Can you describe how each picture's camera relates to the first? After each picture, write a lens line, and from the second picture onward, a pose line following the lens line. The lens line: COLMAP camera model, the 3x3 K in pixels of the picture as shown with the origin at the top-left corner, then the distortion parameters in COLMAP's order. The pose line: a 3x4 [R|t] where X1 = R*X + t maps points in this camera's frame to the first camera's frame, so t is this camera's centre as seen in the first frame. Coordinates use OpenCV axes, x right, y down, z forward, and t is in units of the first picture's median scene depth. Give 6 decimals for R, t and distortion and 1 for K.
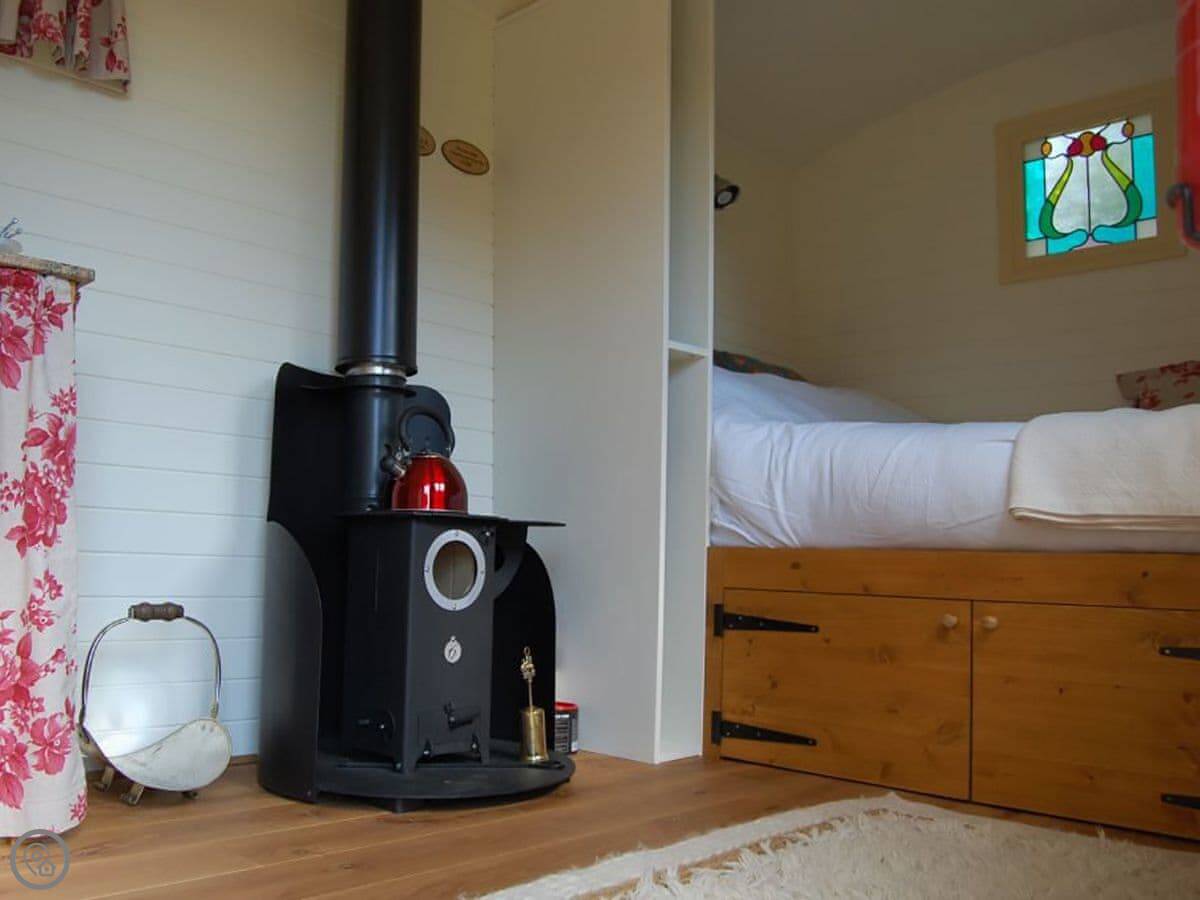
lens RADIAL K [[1094.1, 0, 600.0], [0, 1094.1, 450.0], [0, 0, 1]] dist [-0.020009, -0.002404]
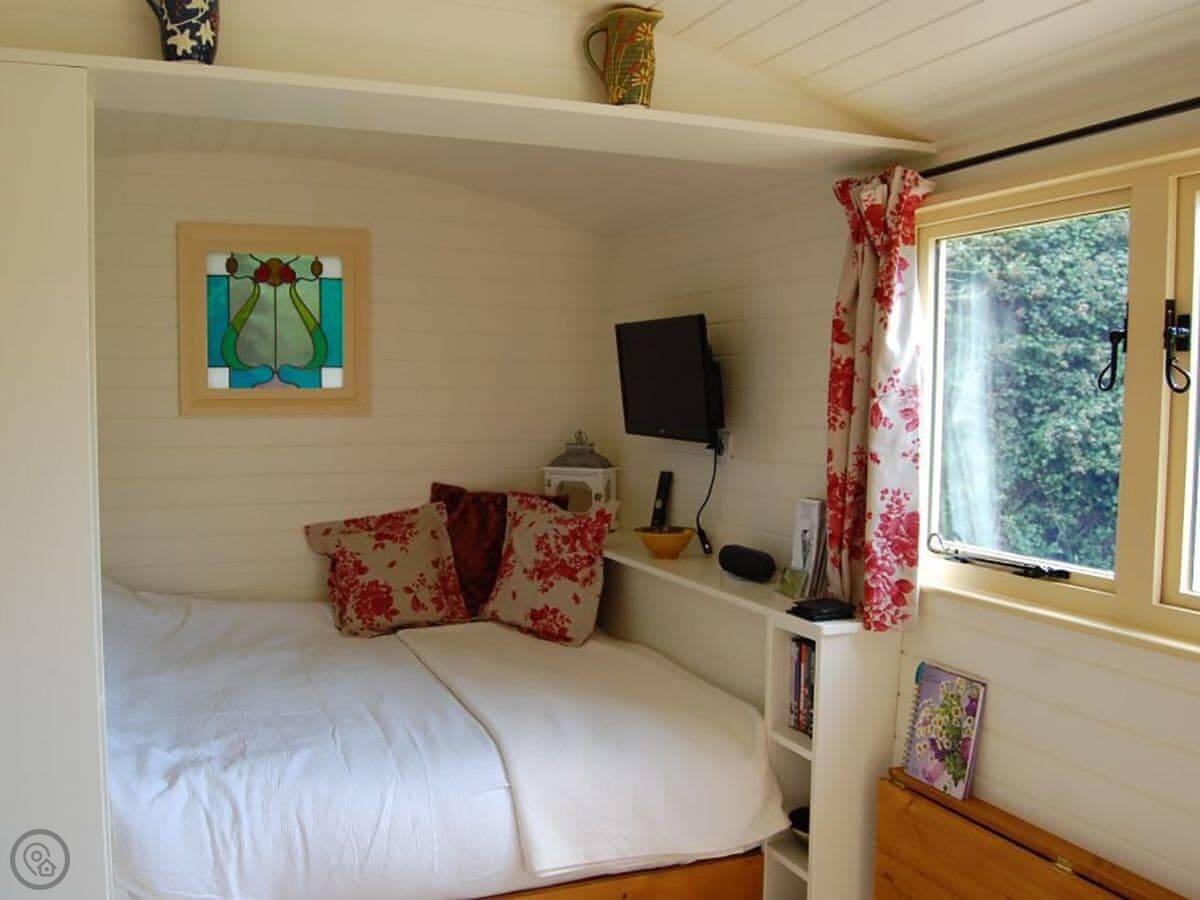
lens RADIAL K [[1094.1, 0, 600.0], [0, 1094.1, 450.0], [0, 0, 1]] dist [-0.020009, -0.002404]
pose [[0.424548, -0.074026, 0.902374, -0.406482], [-0.099651, 0.986777, 0.127834, -0.390505], [-0.899905, -0.144194, 0.411557, 0.480698]]
